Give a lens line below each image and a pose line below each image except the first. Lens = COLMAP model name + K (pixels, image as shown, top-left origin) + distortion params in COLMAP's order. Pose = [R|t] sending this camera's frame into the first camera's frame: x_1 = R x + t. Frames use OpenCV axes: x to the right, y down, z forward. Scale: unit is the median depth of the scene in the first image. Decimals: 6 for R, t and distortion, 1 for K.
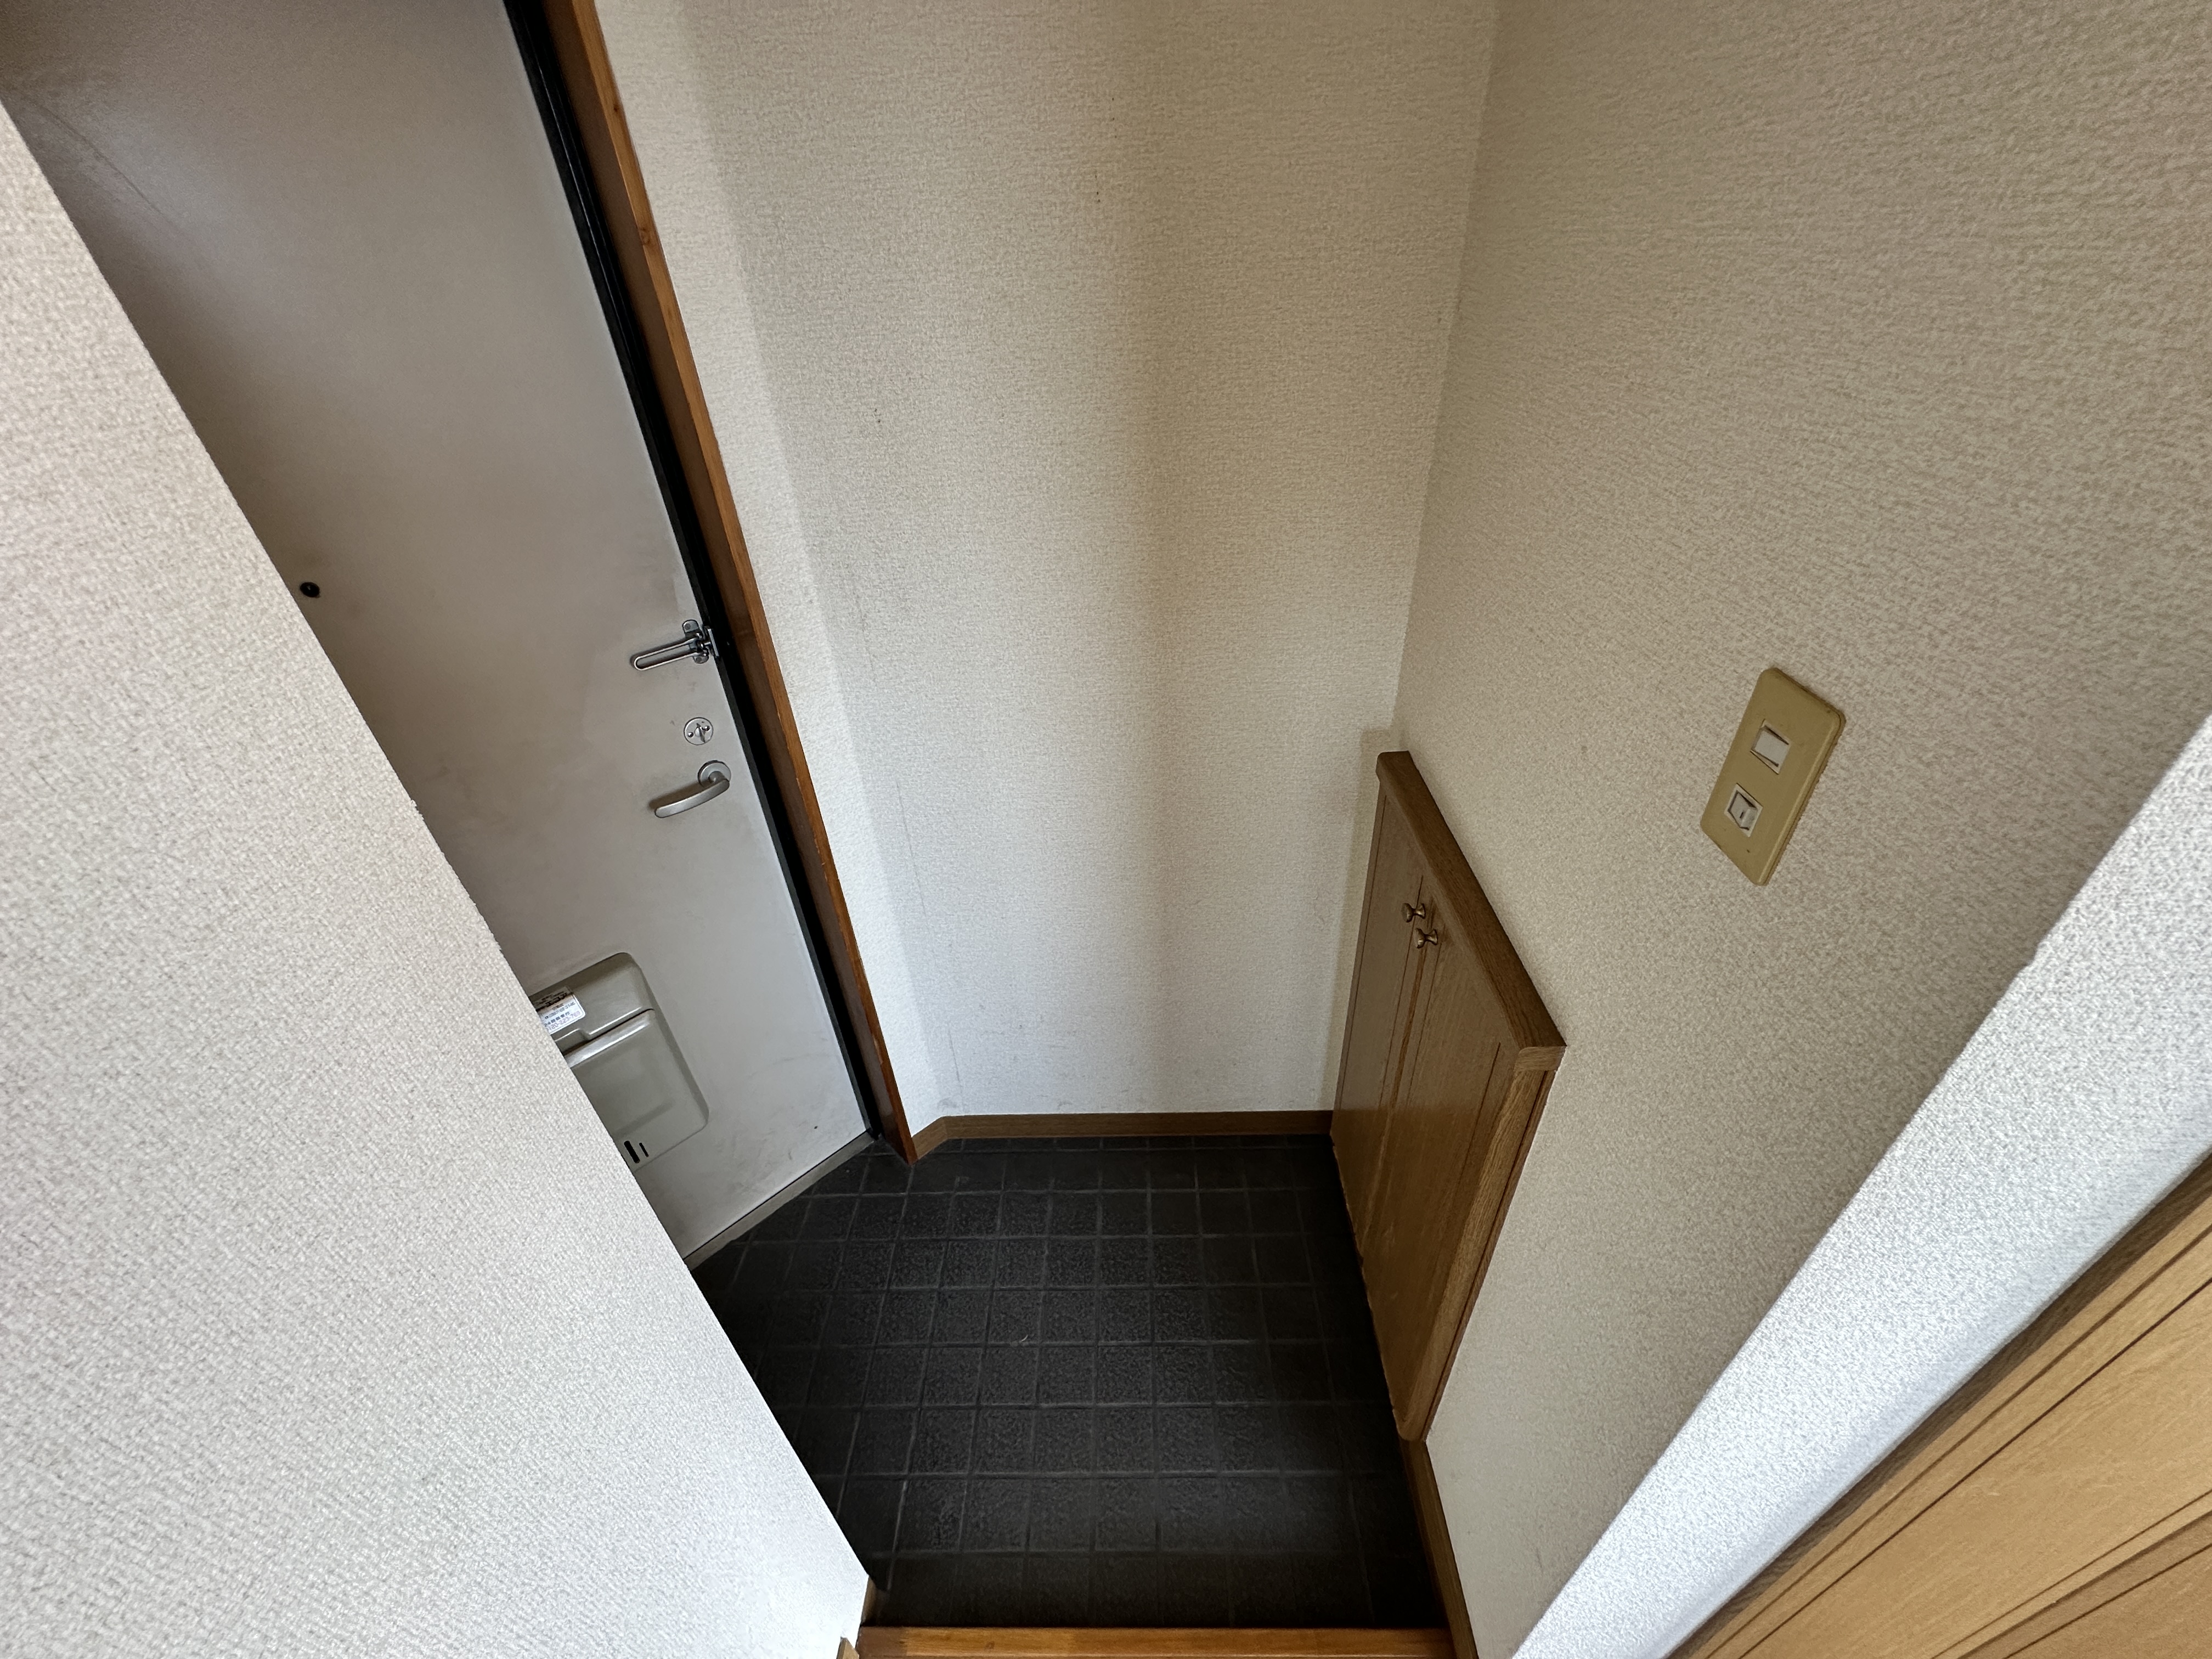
lens RADIAL K [[884.7, 0, 1106.0], [0, 884.7, 829.5], [0, 0, 1]] dist [-0.000738, 0.000147]
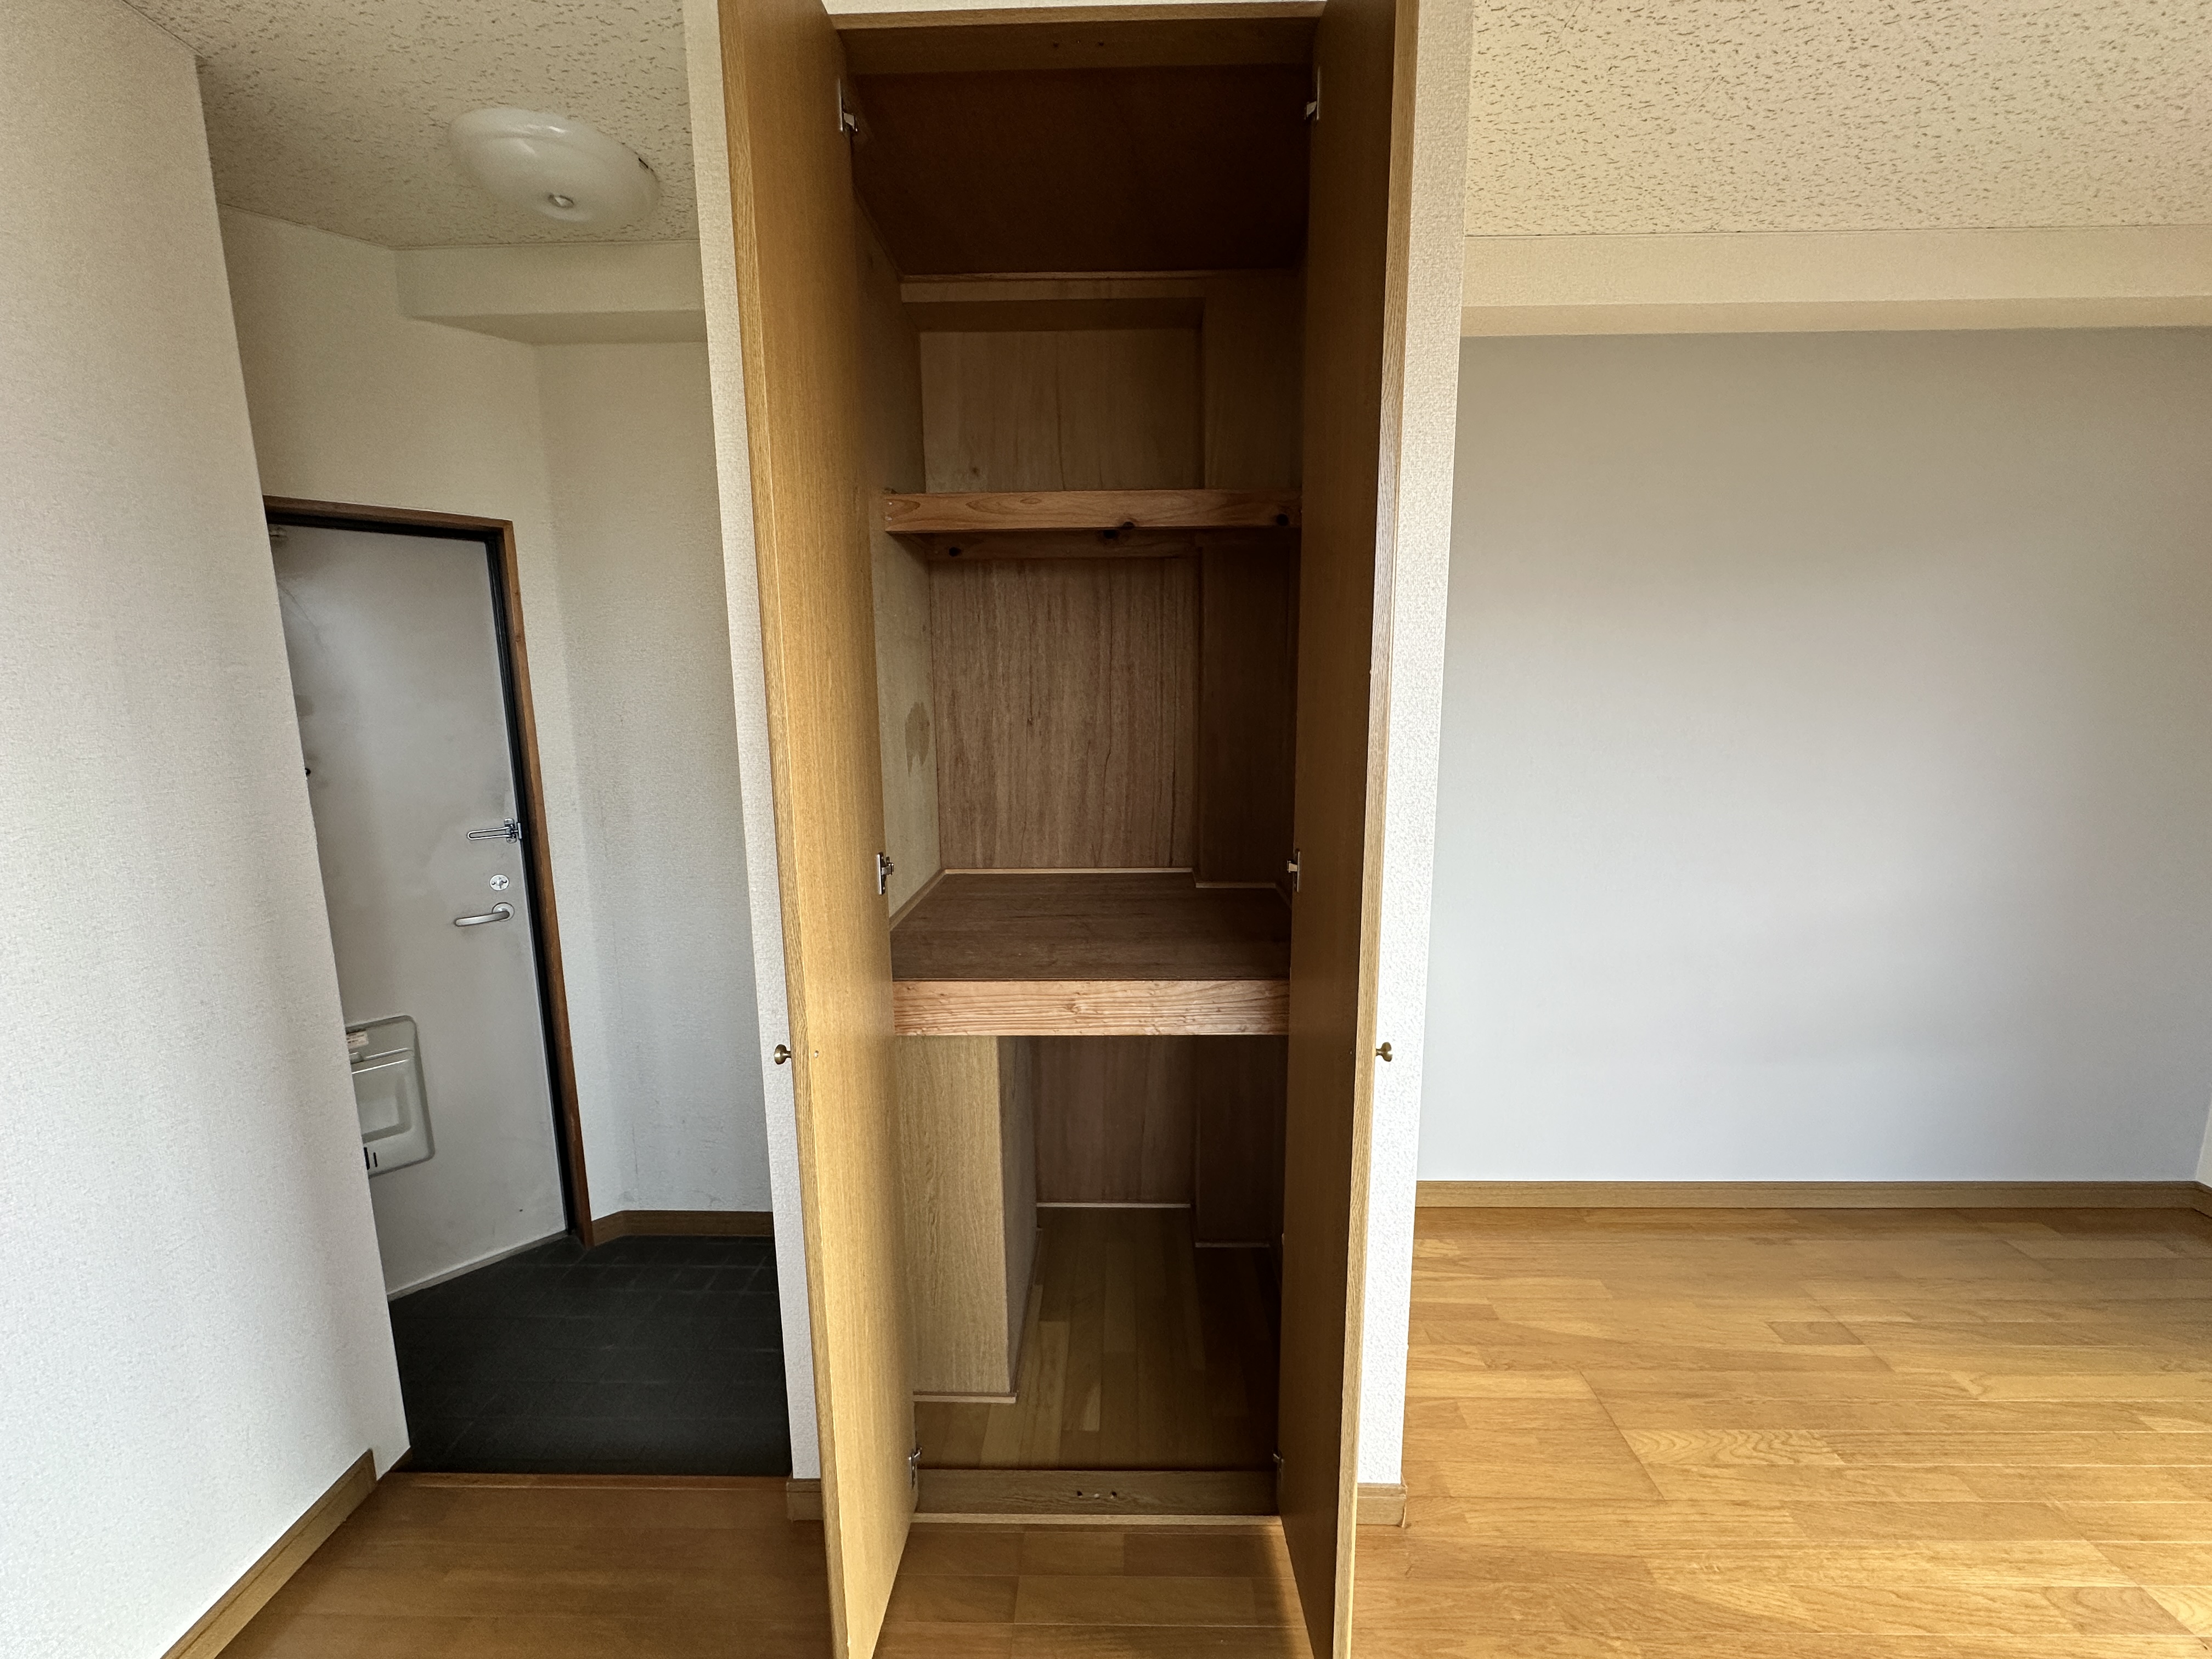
lens RADIAL K [[884.7, 0, 1106.0], [0, 884.7, 829.5], [0, 0, 1]] dist [-0.000738, 0.000147]
pose [[0.999165, 0.040351, 0.006437, 0.602533], [-0.033790, 0.904500, -0.425134, 0.418323], [-0.022977, 0.424561, 0.905108, -0.536855]]
